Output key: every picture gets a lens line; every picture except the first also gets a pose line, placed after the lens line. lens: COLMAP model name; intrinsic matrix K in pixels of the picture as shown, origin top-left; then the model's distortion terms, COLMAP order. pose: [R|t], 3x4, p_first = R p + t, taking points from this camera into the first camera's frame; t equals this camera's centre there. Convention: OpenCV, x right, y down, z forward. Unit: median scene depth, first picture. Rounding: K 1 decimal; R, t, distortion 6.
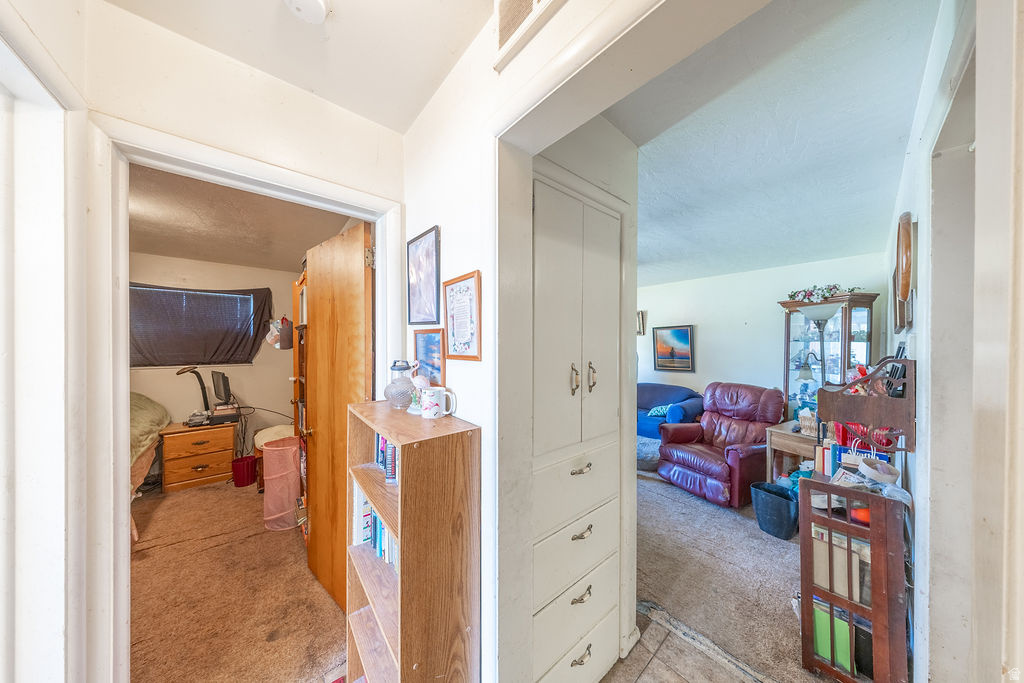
lens RADIAL K [[297.2, 0, 510.7], [0, 297.2, 341.7], [0, 0, 1]] dist [-0.000377, -0.000046]
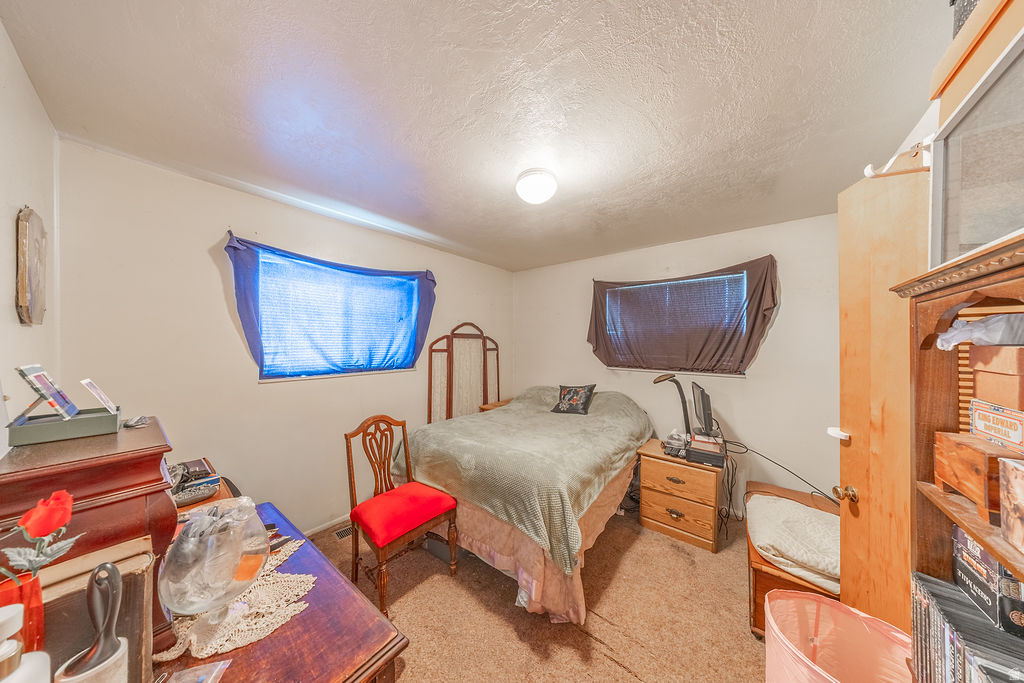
lens RADIAL K [[297.2, 0, 506.0], [0, 297.2, 343.5], [0, 0, 1]] dist [-0.000377, -0.000046]
pose [[0.170271, 0.005379, -0.985383, -0.368294], [0.001885, 0.999981, 0.005784, -0.002004], [0.985395, -0.002842, 0.170258, 0.432493]]
